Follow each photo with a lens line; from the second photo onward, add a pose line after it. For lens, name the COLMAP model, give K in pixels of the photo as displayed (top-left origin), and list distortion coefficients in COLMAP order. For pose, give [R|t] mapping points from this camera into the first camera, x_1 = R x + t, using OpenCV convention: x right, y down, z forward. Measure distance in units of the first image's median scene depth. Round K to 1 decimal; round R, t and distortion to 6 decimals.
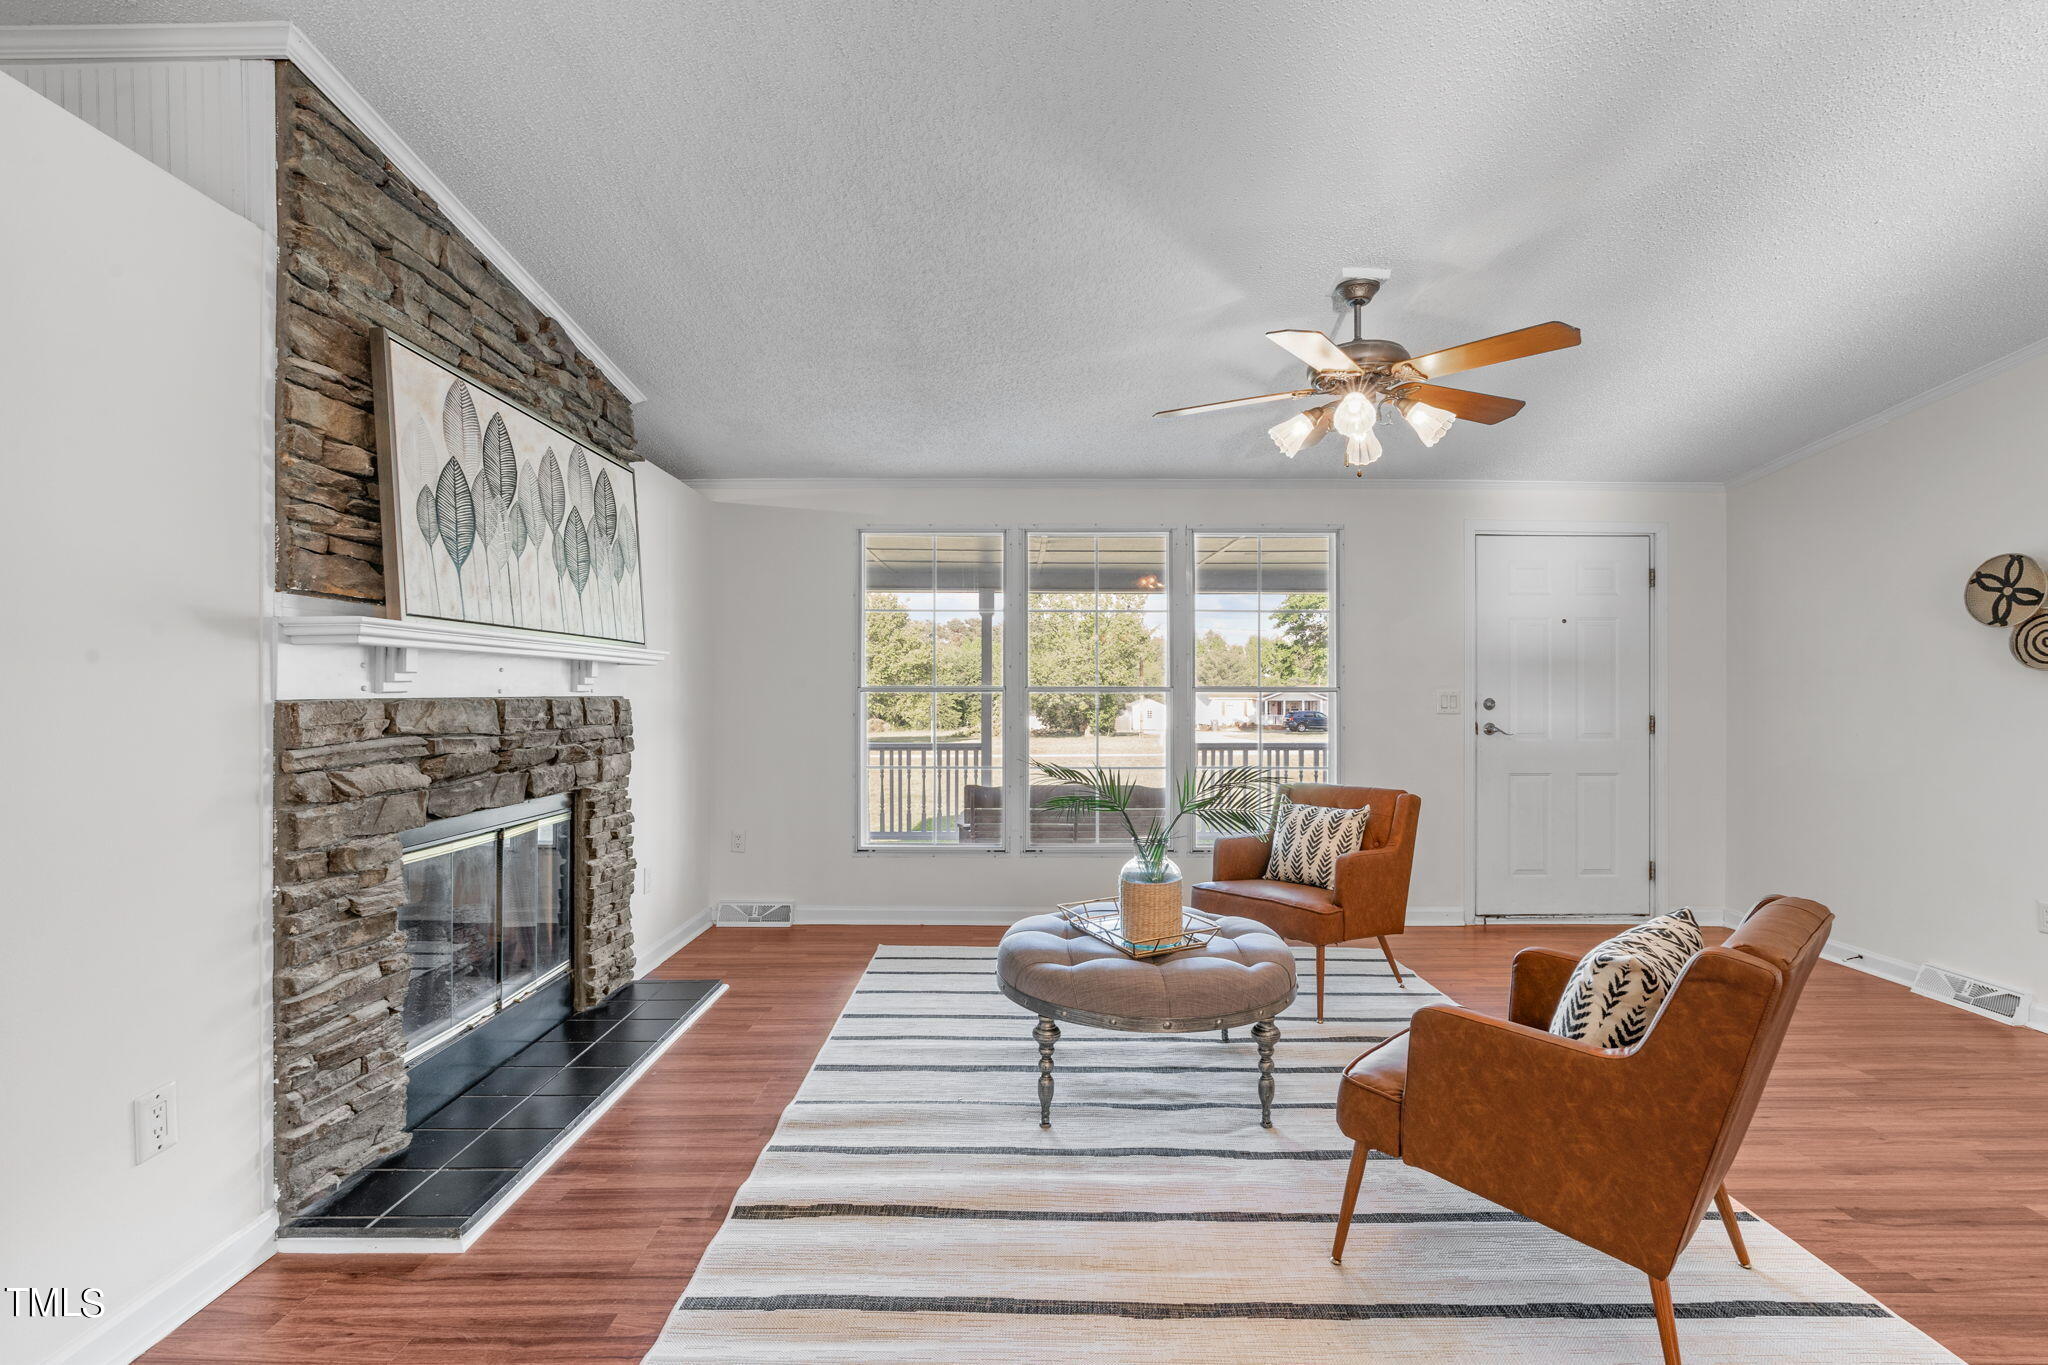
lens RADIAL K [[942.0, 0, 1015.0], [0, 942.0, 680.2], [0, 0, 1]] dist [-0.003696, -0.000001]
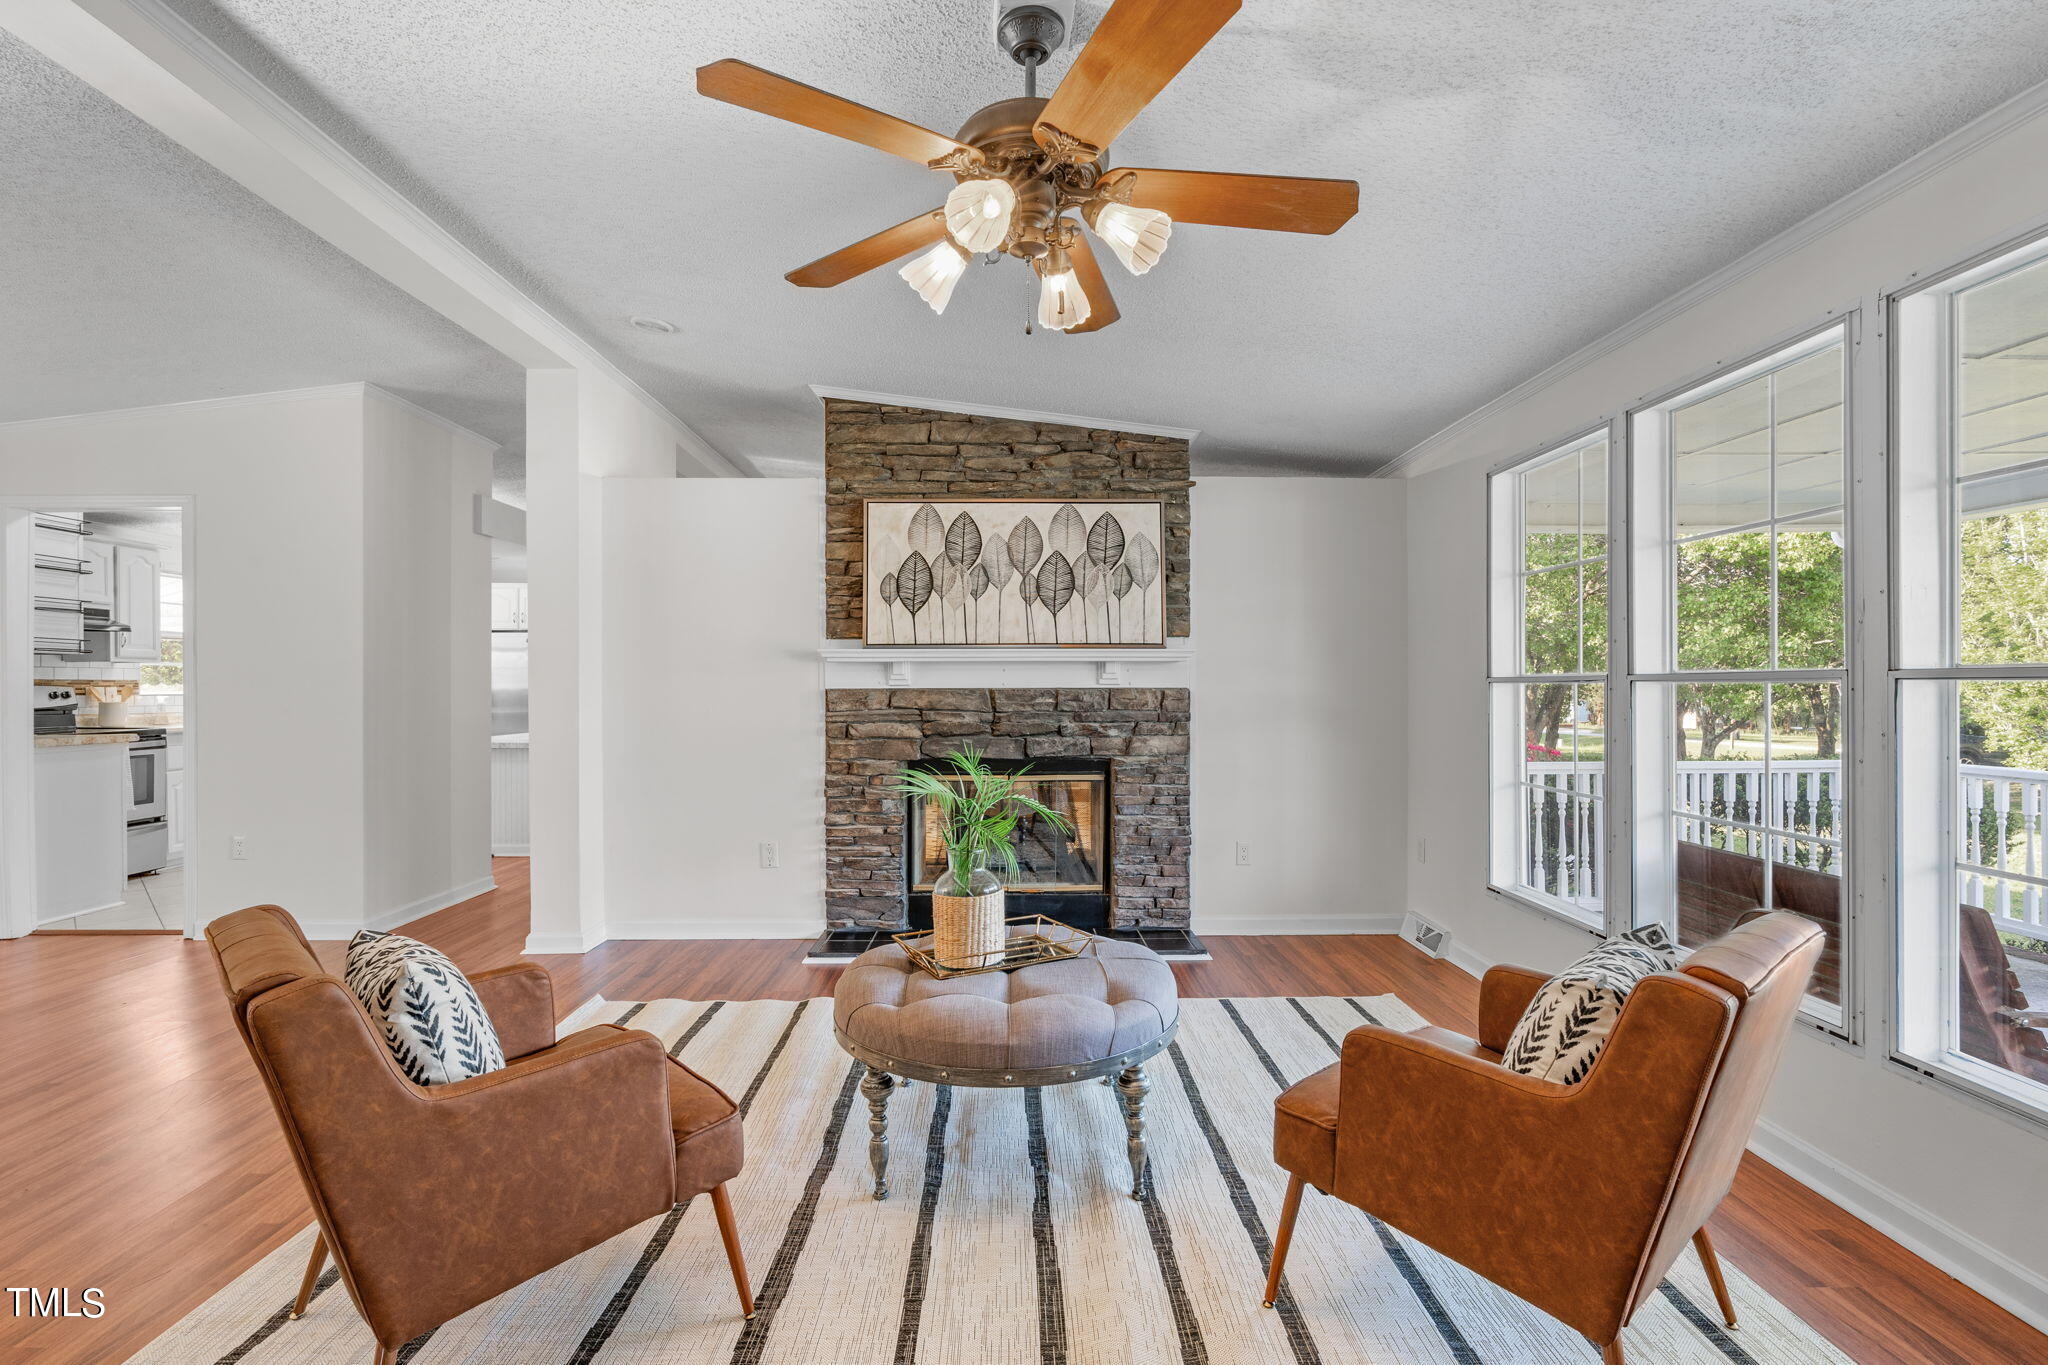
lens RADIAL K [[942.0, 0, 1015.0], [0, 942.0, 680.2], [0, 0, 1]] dist [-0.003696, -0.000001]
pose [[0.013443, -0.007632, -0.999881, 1.244709], [0.014019, 0.999874, -0.007444, 0.020901], [0.999811, -0.013917, 0.013548, 1.241552]]
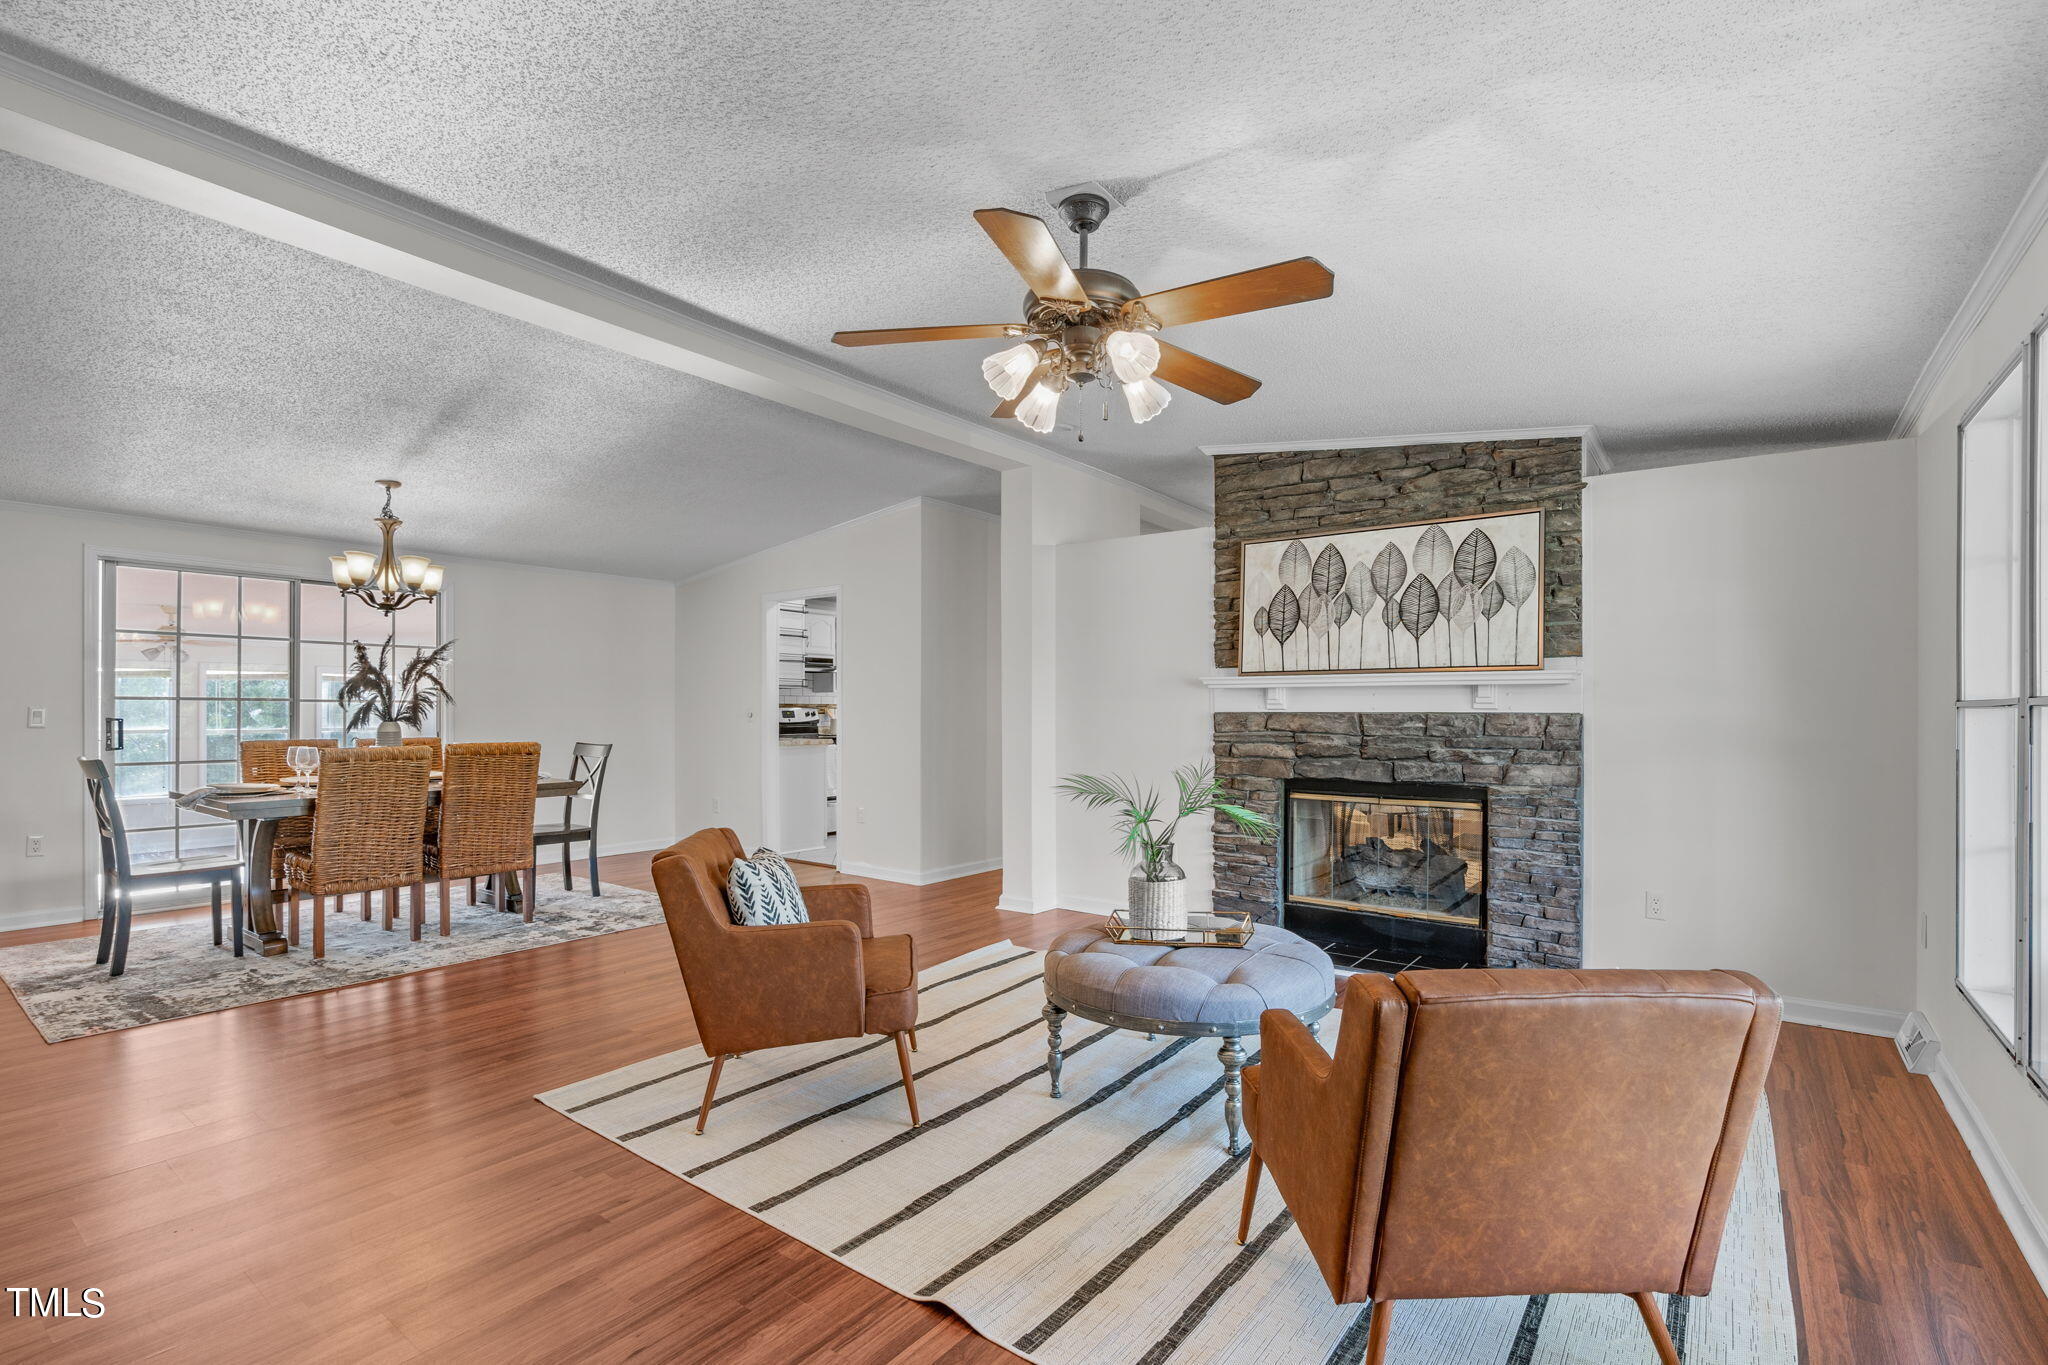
lens RADIAL K [[939.8, 0, 1019.8], [0, 939.8, 702.3], [0, 0, 1]] dist [-0.002543, 0.000103]
pose [[-0.607071, -0.008526, -0.794602, 1.319640], [0.006861, 0.999849, -0.015970, 0.027812], [0.794618, -0.015147, -0.606920, 1.845239]]
